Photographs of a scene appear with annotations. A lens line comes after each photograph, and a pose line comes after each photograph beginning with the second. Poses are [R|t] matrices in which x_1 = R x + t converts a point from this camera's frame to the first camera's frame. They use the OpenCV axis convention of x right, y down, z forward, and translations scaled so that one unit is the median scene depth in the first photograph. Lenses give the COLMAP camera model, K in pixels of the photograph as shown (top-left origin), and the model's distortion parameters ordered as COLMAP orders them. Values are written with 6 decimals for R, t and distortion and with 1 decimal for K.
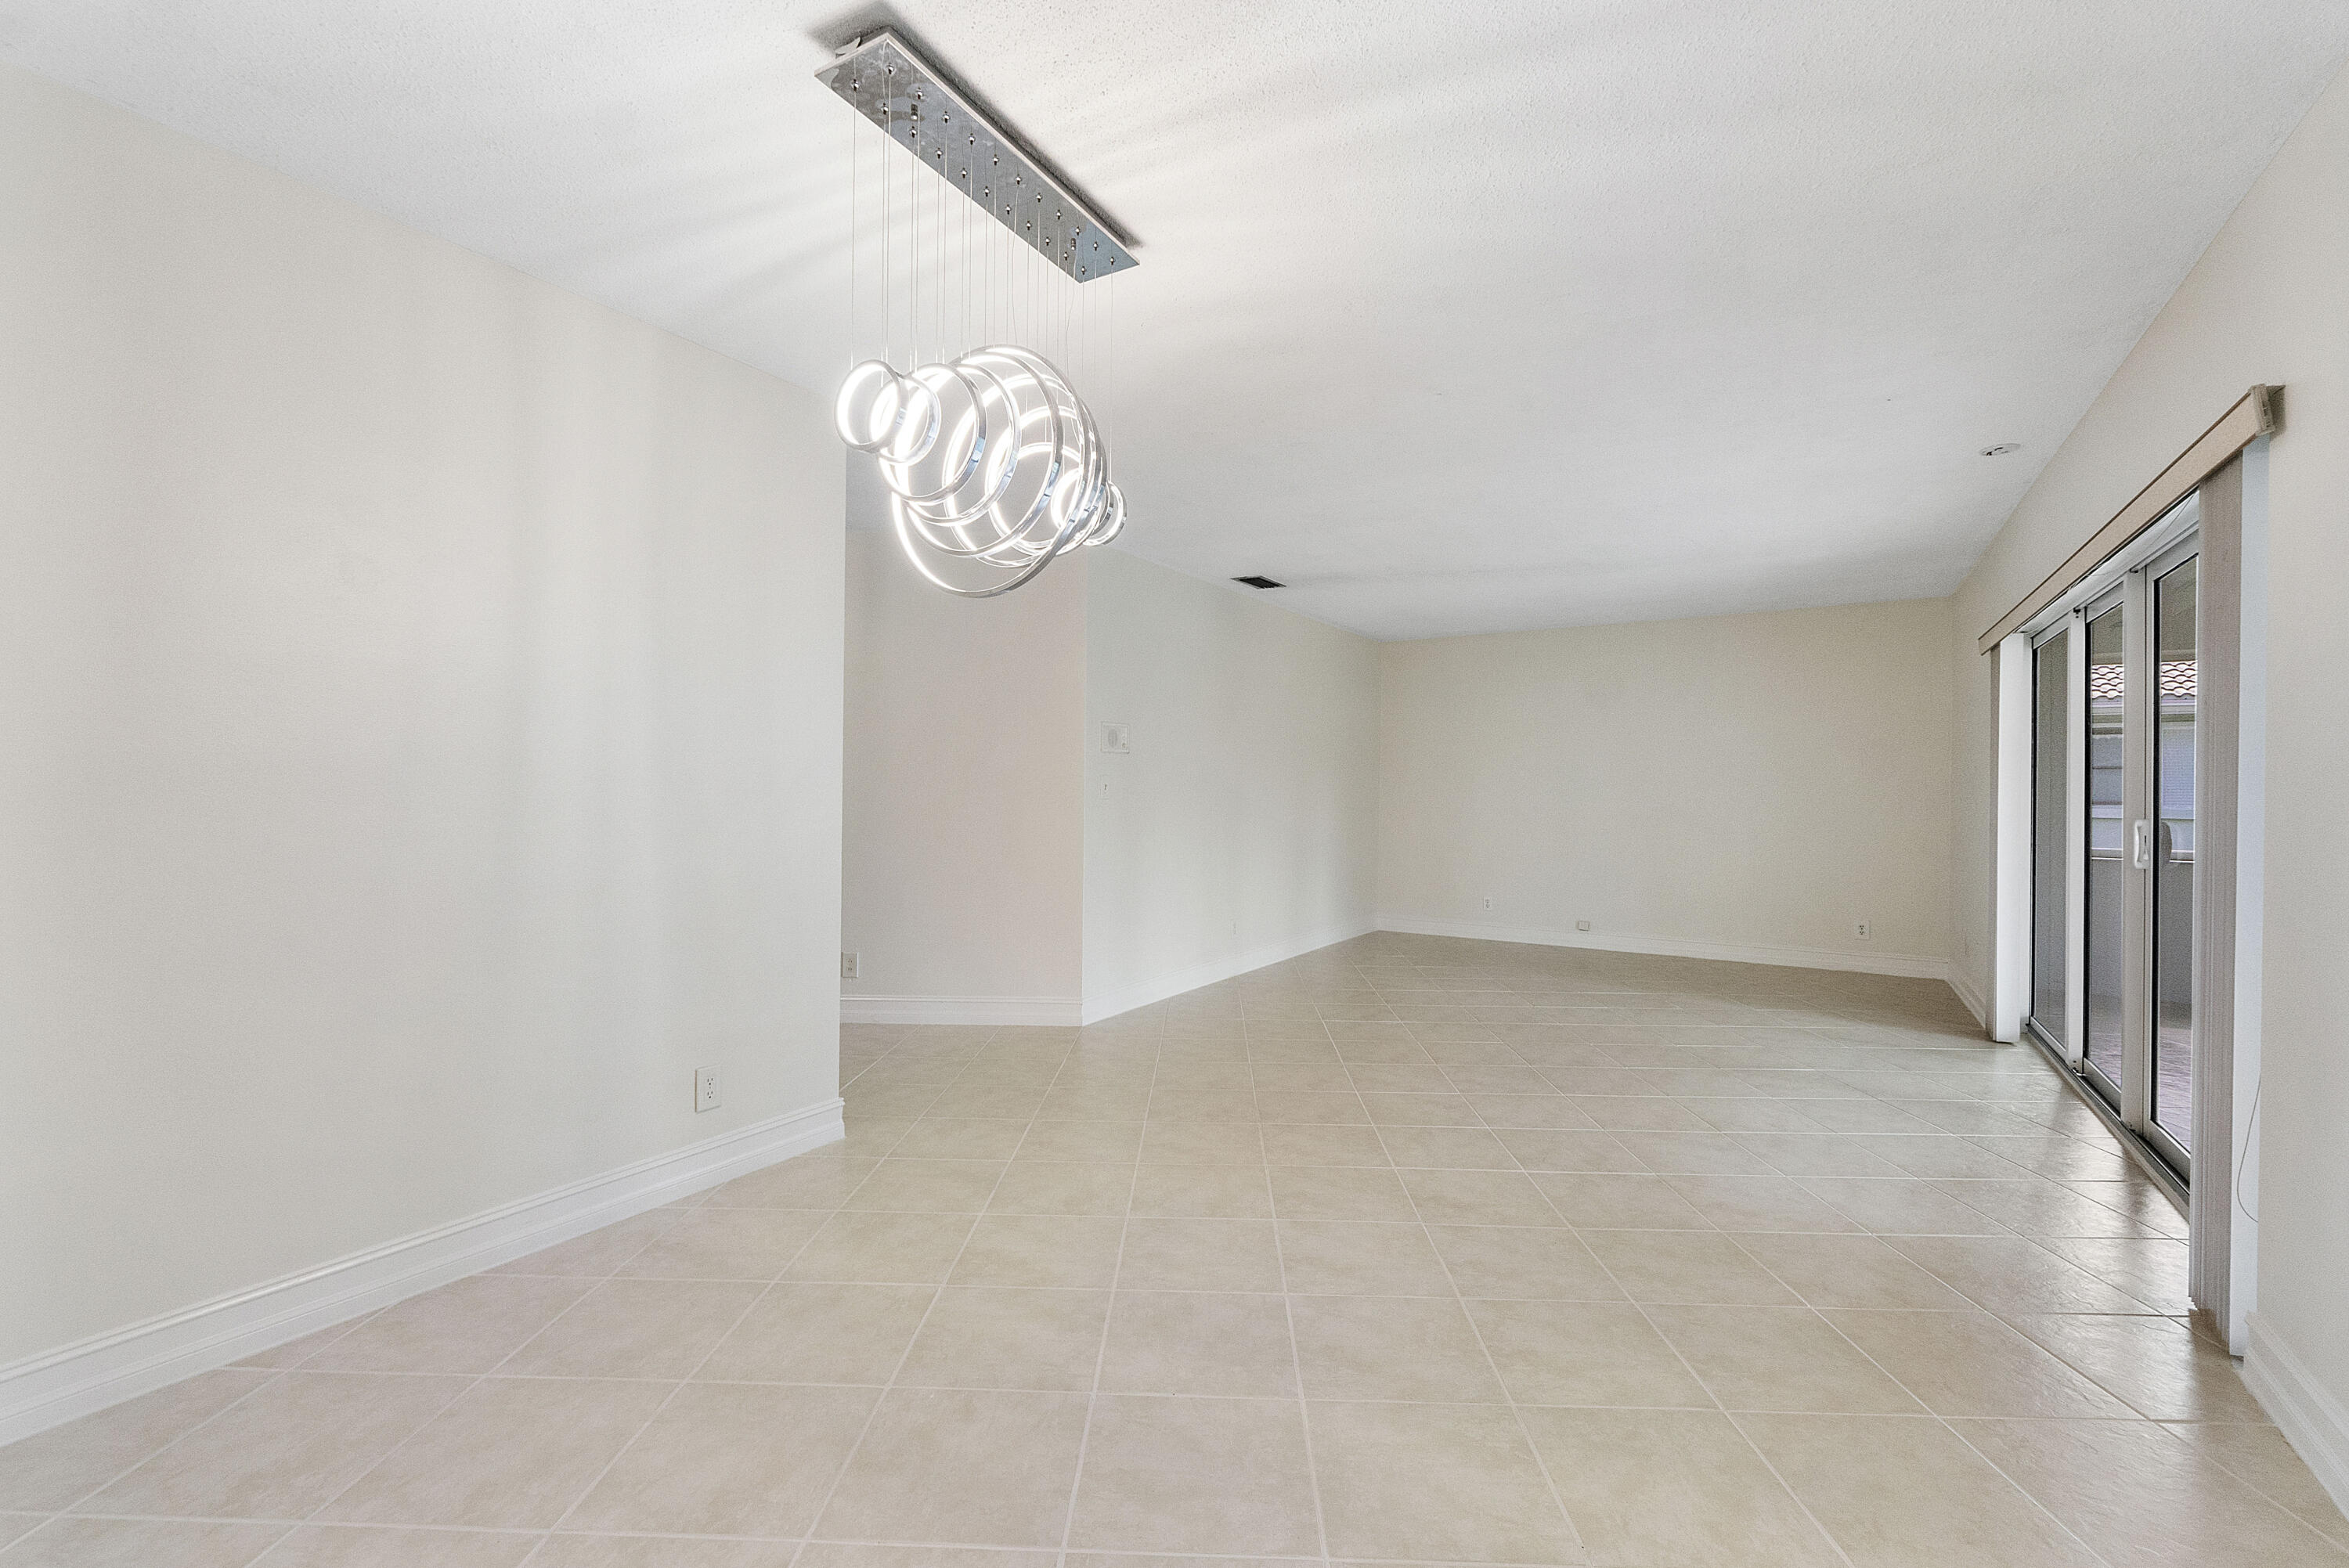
lens RADIAL K [[975.4, 0, 1185.1], [0, 975.4, 784.9], [0, 0, 1]] dist [0.034212, -0.018011]
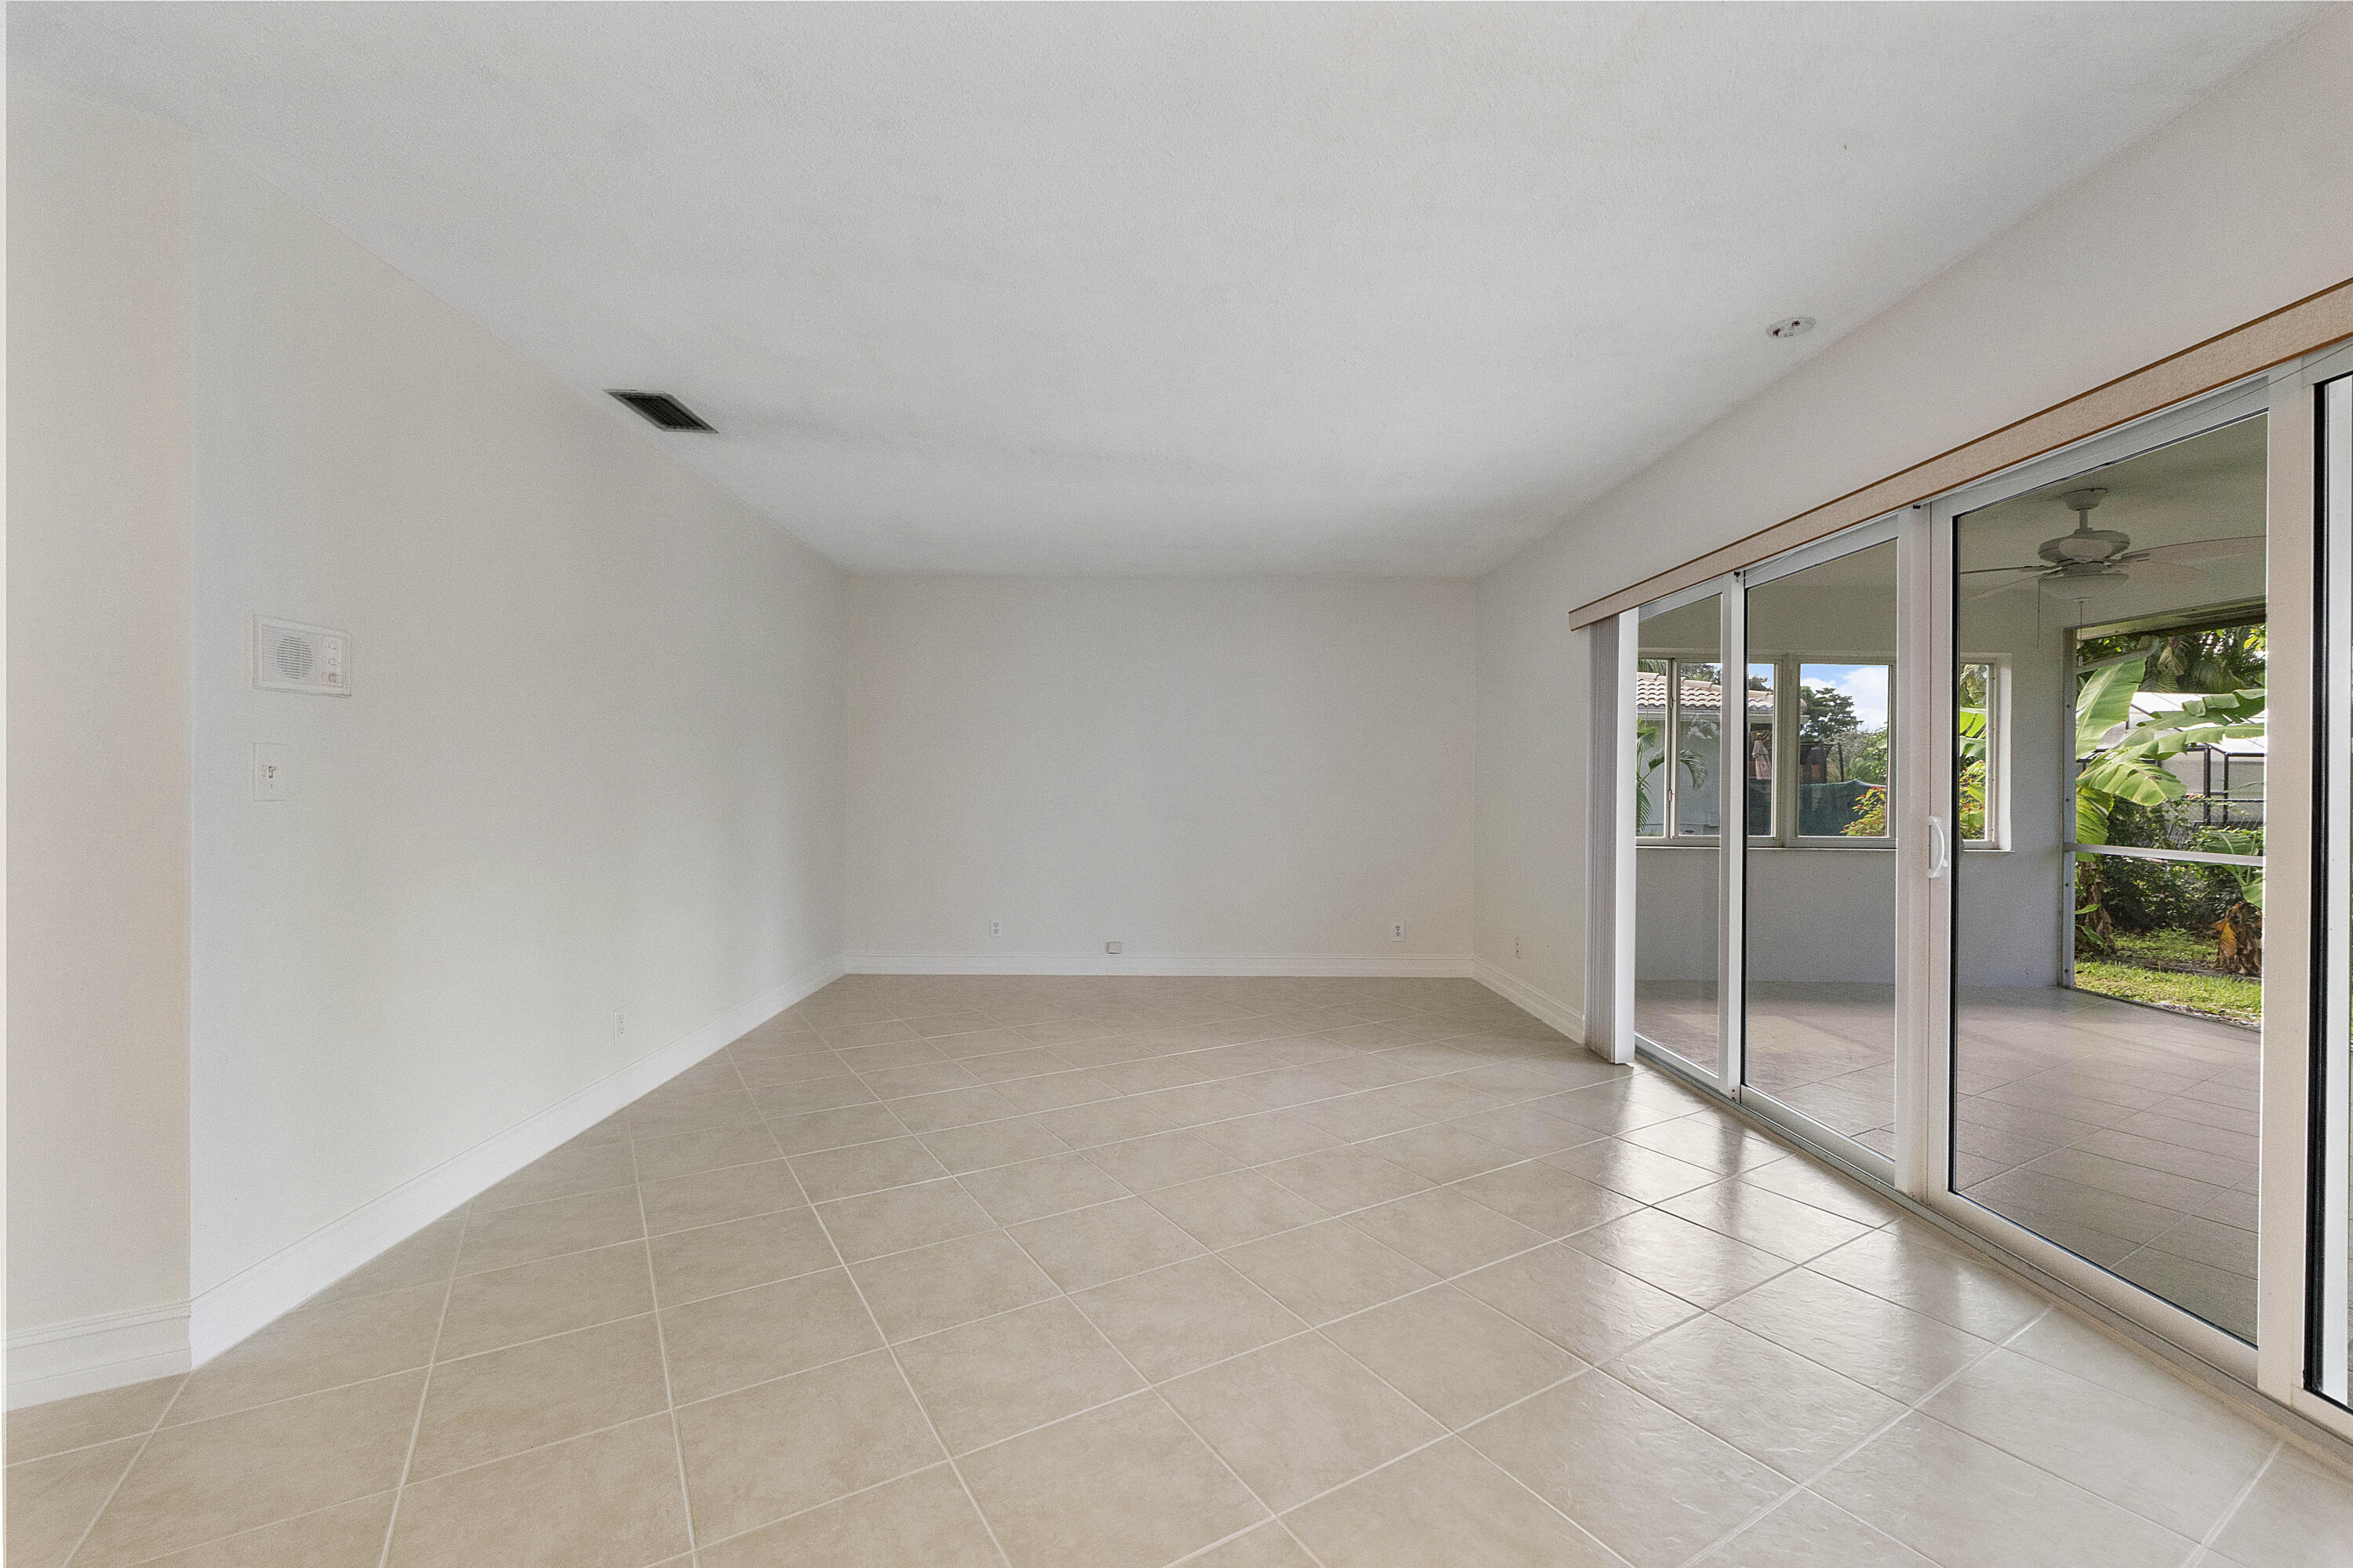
lens RADIAL K [[977.2, 0, 1187.2], [0, 977.2, 784.9], [0, 0, 1]] dist [0.034212, -0.018011]
pose [[0.833098, -0.000638, 0.553125, 0.012237], [-0.004111, 0.999965, 0.007345, 0.003950], [-0.553110, -0.008393, 0.833066, 0.387993]]
